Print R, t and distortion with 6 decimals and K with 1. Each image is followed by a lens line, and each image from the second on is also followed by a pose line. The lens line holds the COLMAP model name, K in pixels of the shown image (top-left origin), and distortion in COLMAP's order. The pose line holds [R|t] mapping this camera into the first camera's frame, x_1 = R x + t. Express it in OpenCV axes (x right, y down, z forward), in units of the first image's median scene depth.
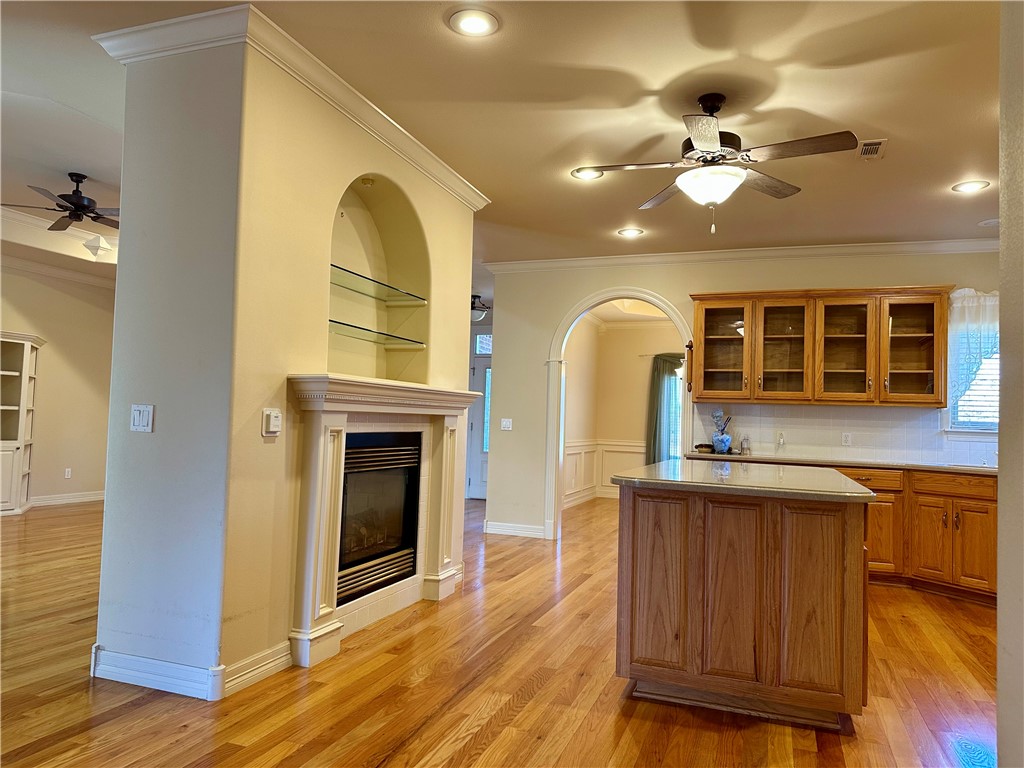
lens RADIAL K [[712.4, 0, 519.7], [0, 712.4, 384.7], [0, 0, 1]] dist [0.077444, -0.103213]
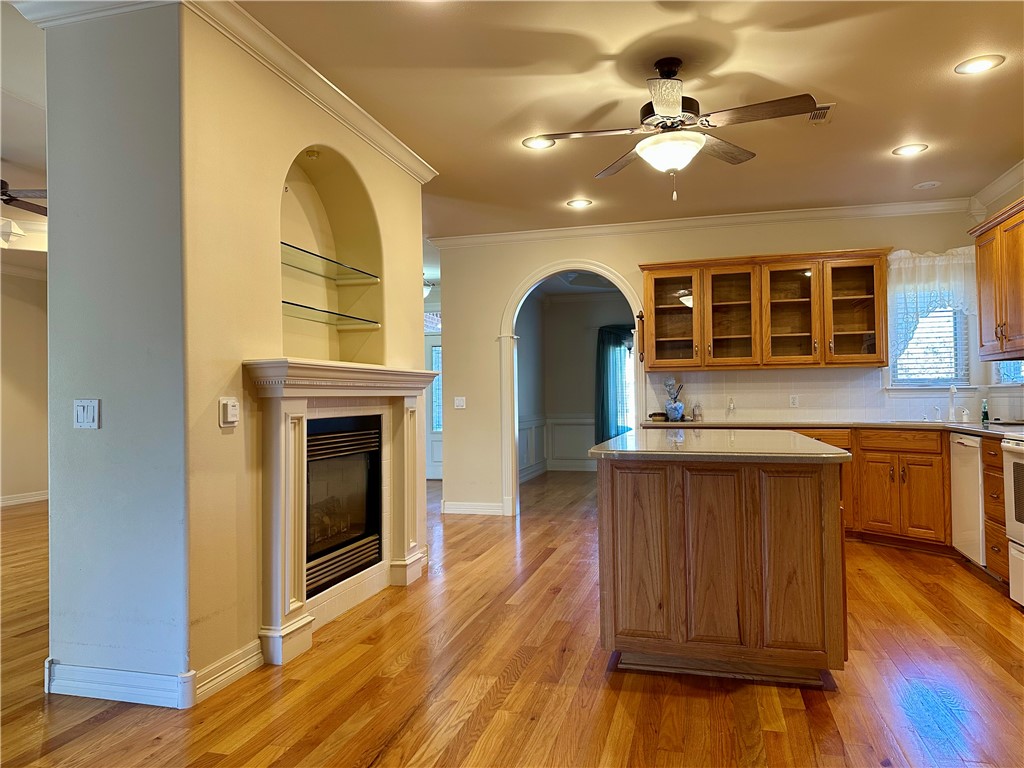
lens RADIAL K [[712.6, 0, 517.8], [0, 712.6, 379.6], [0, 0, 1]] dist [0.070956, -0.086500]
pose [[0.995344, -0.043982, 0.085764, -0.038365], [0.041737, 0.998742, 0.027801, -0.000264], [-0.086879, -0.024092, 0.995927, 0.023128]]
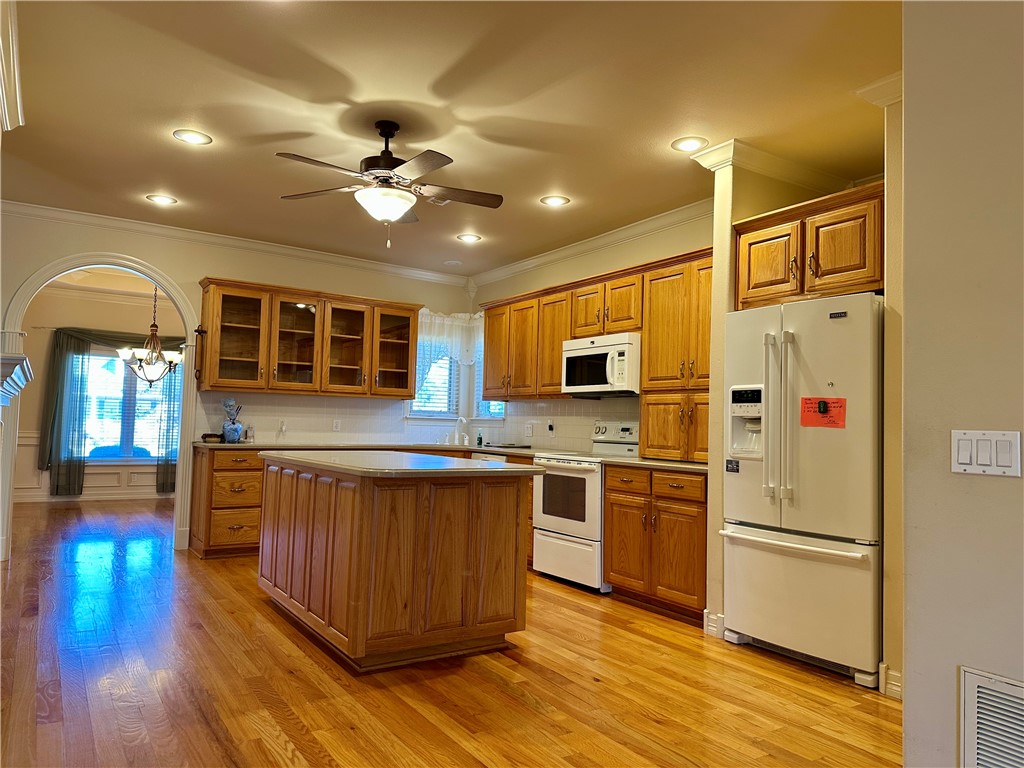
lens RADIAL K [[710.5, 0, 507.6], [0, 710.5, 384.3], [0, 0, 1]] dist [0.143211, -0.211042]
pose [[0.608537, 0.029517, 0.792977, -0.452065], [-0.049259, 0.998786, 0.000624, -0.006615], [-0.791995, -0.039441, 0.609252, 0.145555]]
